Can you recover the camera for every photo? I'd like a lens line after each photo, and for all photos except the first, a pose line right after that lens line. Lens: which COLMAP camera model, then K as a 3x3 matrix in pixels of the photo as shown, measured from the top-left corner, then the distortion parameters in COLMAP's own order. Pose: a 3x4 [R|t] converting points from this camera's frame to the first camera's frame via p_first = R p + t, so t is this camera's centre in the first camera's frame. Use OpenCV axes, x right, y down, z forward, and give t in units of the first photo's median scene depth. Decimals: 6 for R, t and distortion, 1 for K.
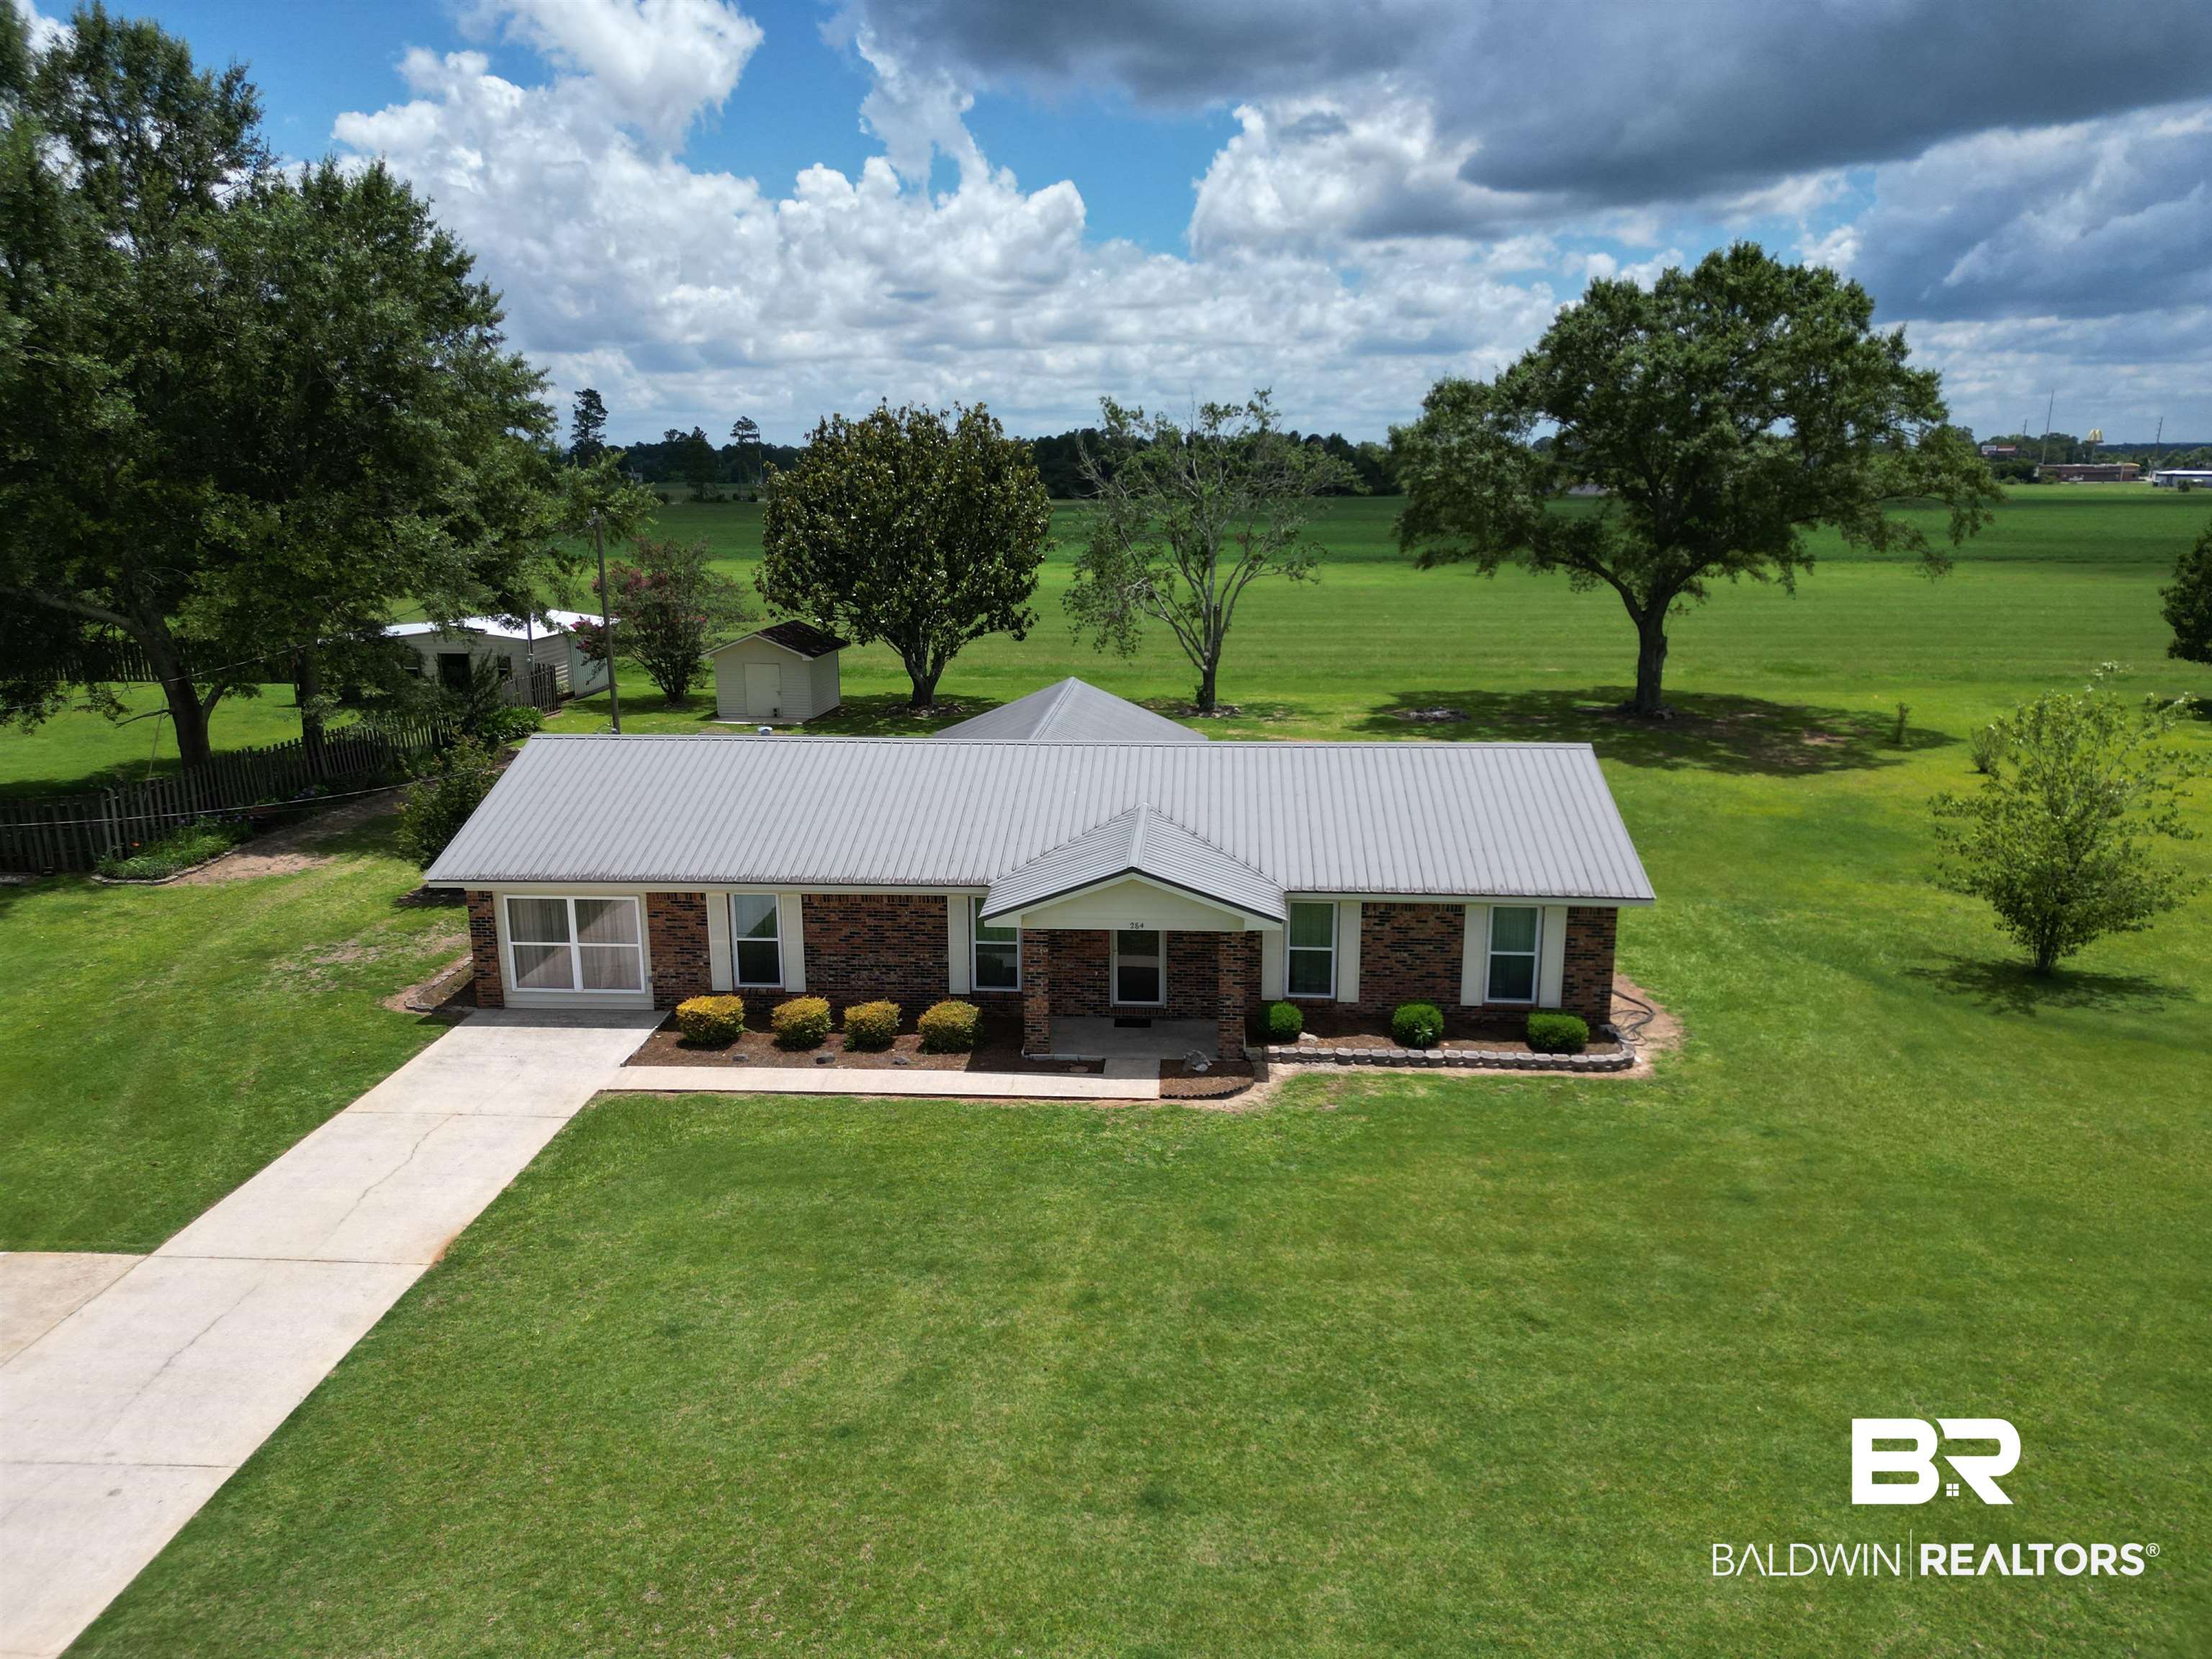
lens RADIAL K [[1536.4, 0, 1122.0], [0, 1536.4, 819.9], [0, 0, 1]] dist [0.057394, -0.058165]
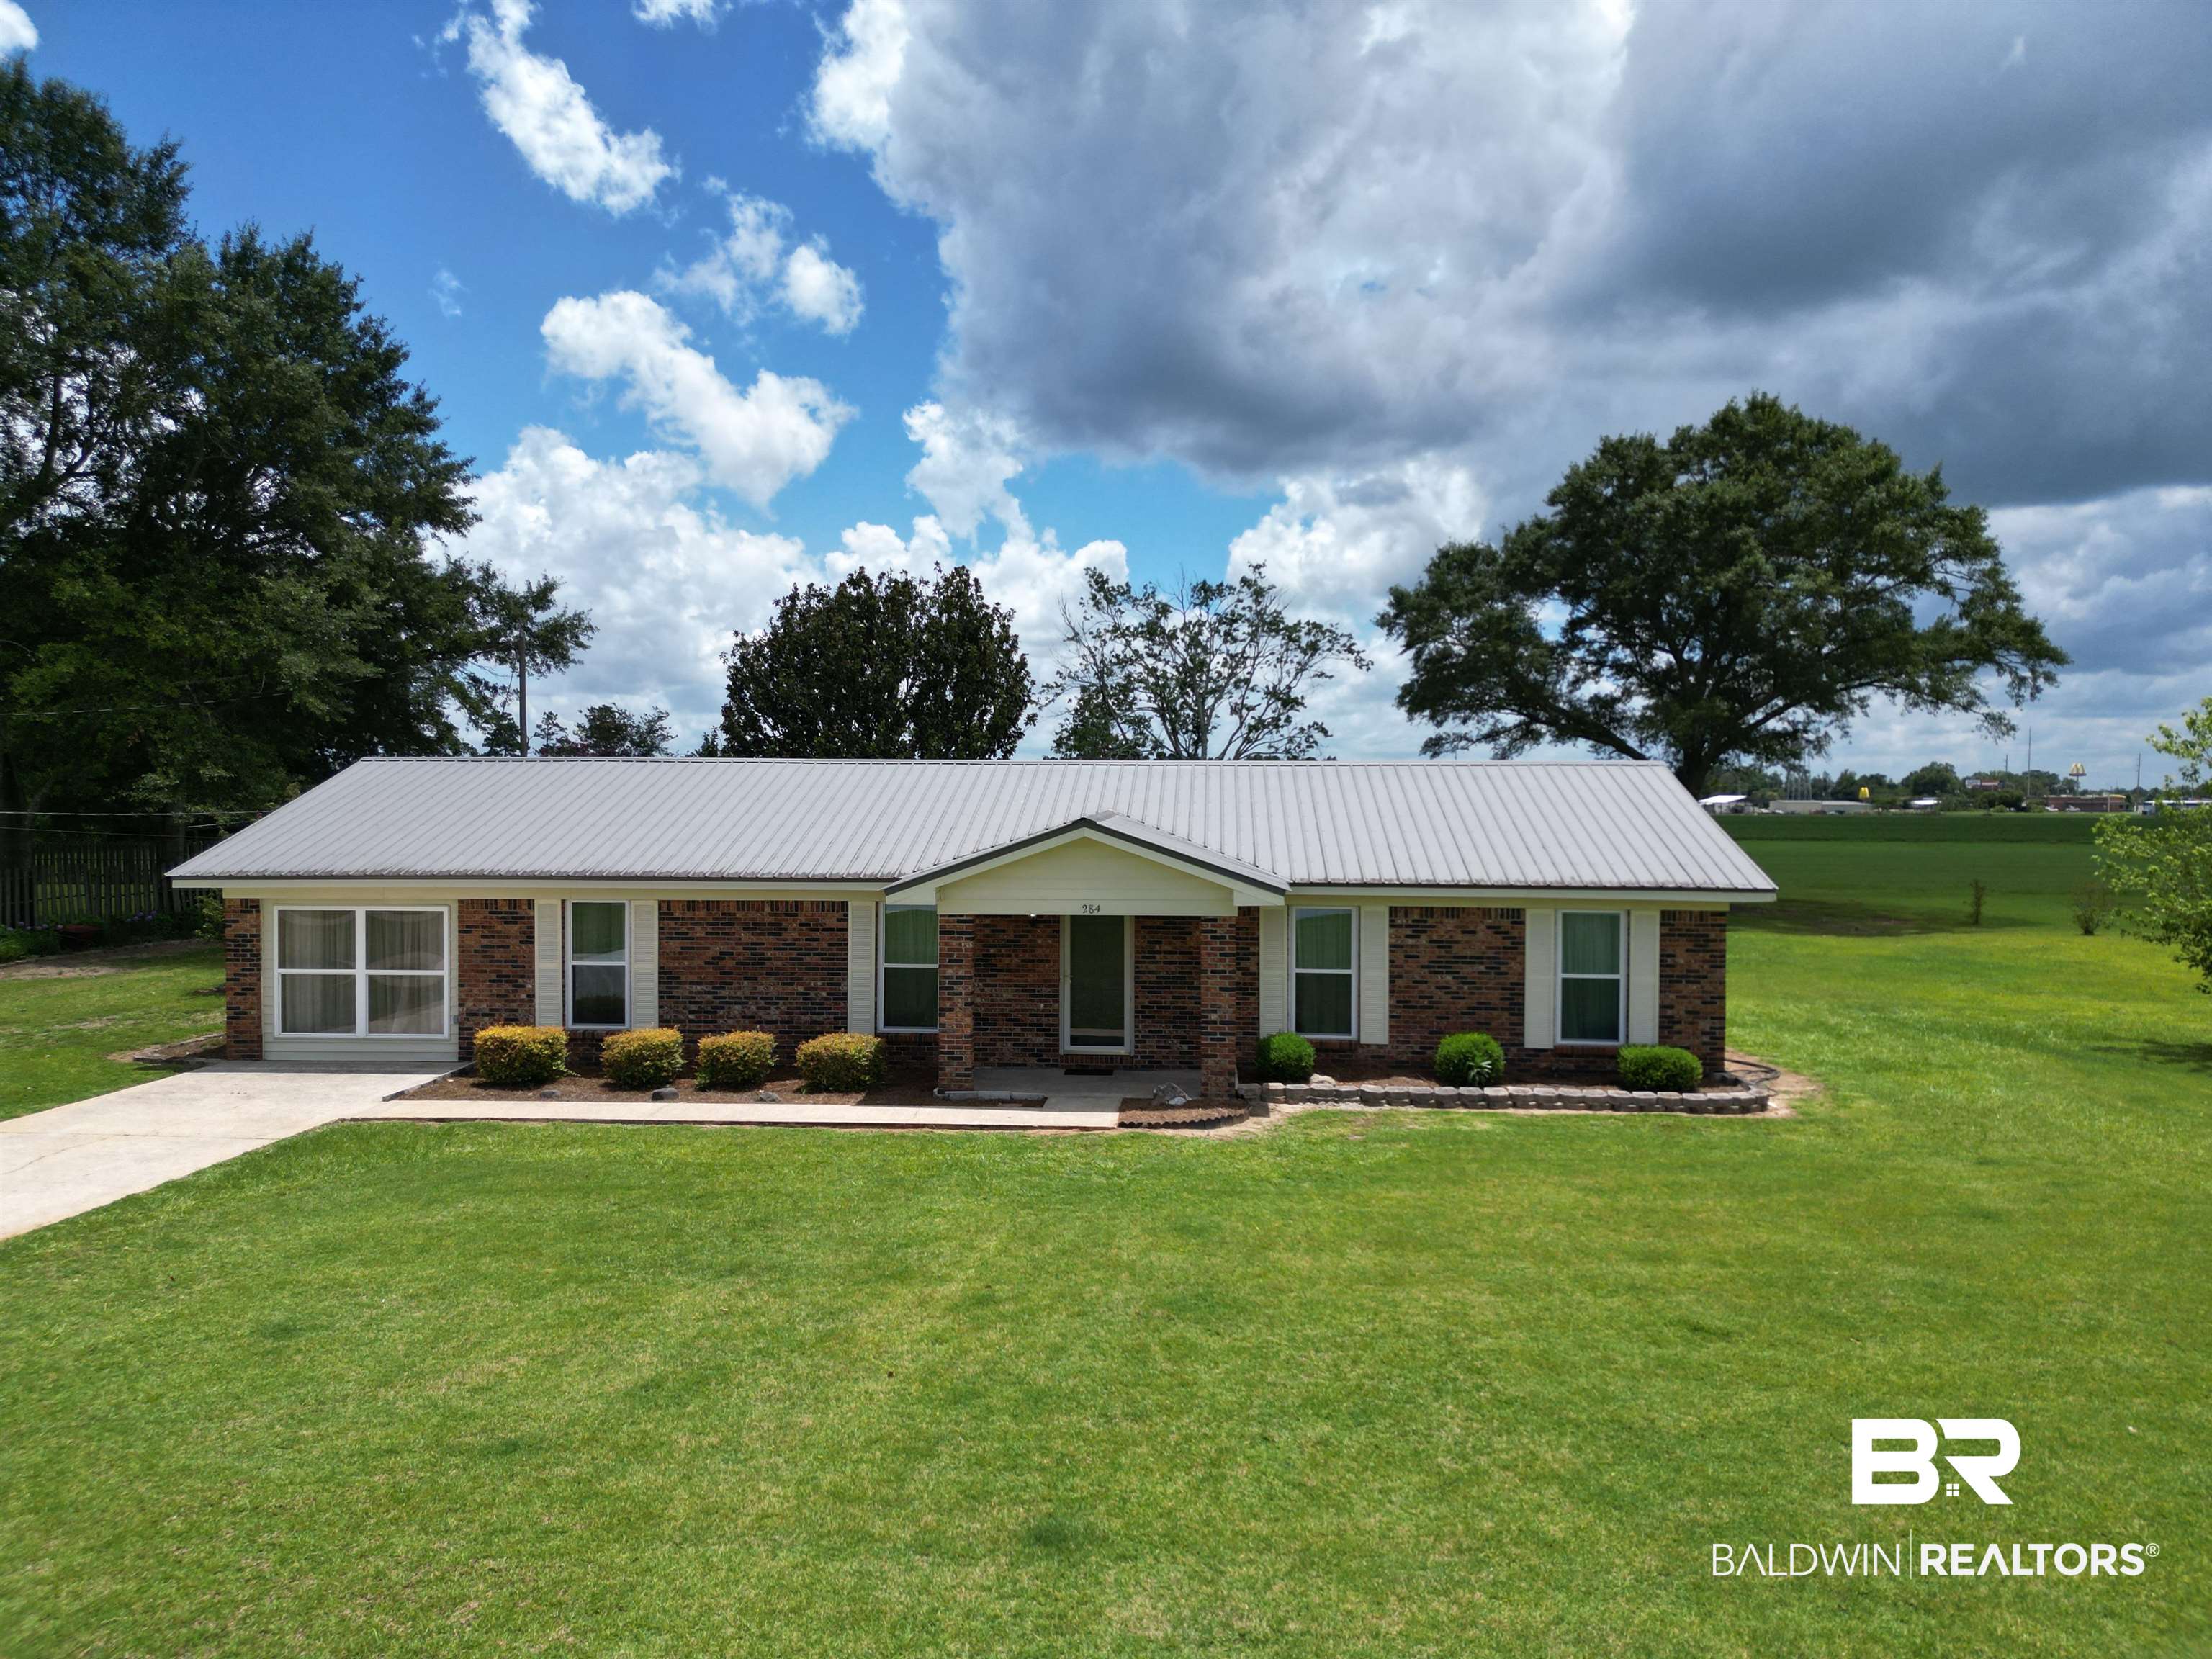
lens RADIAL K [[1536.4, 0, 1122.0], [0, 1536.4, 819.9], [0, 0, 1]] dist [0.057394, -0.058165]
pose [[0.999984, 0.004969, -0.002759, 0.027030], [-0.005443, 0.976918, -0.213544, 0.188234], [0.001634, 0.213556, 0.976929, 0.260938]]
